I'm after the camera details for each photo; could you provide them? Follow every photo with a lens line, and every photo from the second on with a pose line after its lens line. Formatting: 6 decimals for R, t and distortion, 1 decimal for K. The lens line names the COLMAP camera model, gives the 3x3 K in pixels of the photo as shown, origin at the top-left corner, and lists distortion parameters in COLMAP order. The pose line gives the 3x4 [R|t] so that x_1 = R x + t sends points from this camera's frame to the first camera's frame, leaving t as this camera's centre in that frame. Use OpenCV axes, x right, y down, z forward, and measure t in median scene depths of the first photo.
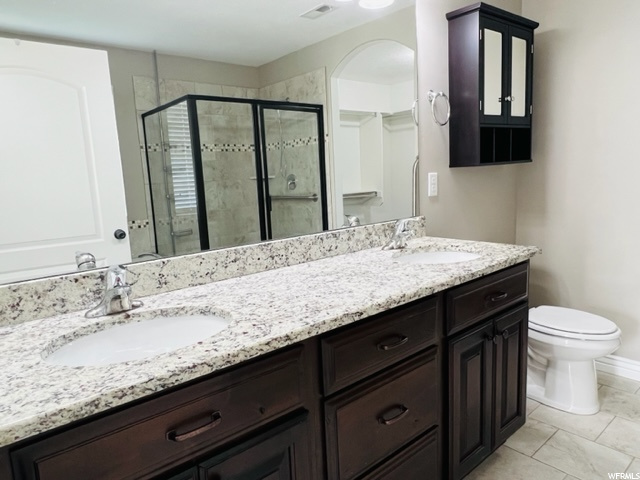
lens RADIAL K [[435.8, 0, 321.3], [0, 435.8, 243.2], [0, 0, 1]] dist [0.005346, -0.002123]
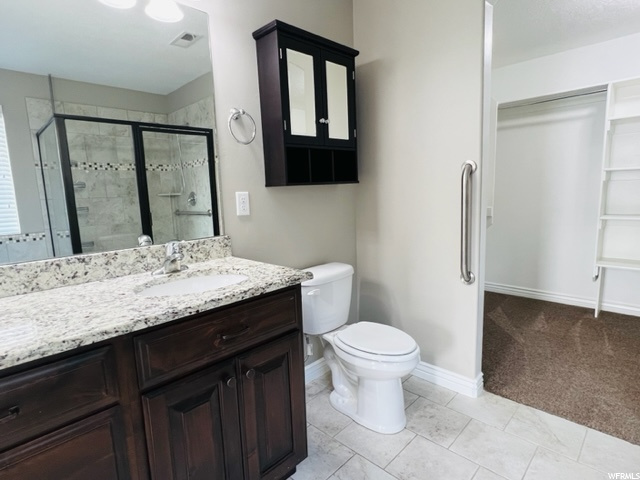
lens RADIAL K [[344.8, 0, 320.0], [0, 344.8, 240.0], [0, 0, 1]] dist [-0.001311, -0.001189]
pose [[0.996921, 0.001196, 0.078407, 0.363760], [0.000339, 0.999809, -0.019565, -0.035629], [-0.078415, 0.019531, 0.996729, 0.202302]]
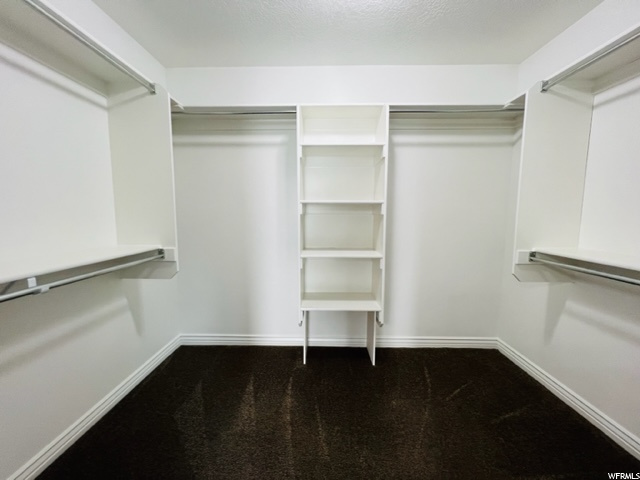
lens RADIAL K [[254.4, 0, 320.0], [0, 254.4, 240.0], [0, 0, 1]] dist [0.000152, -0.000001]
pose [[0.669196, -0.032990, 0.742353, 0.598427], [0.088075, 0.995493, -0.035155, -0.086831], [-0.737848, 0.088908, 0.669086, 0.444805]]
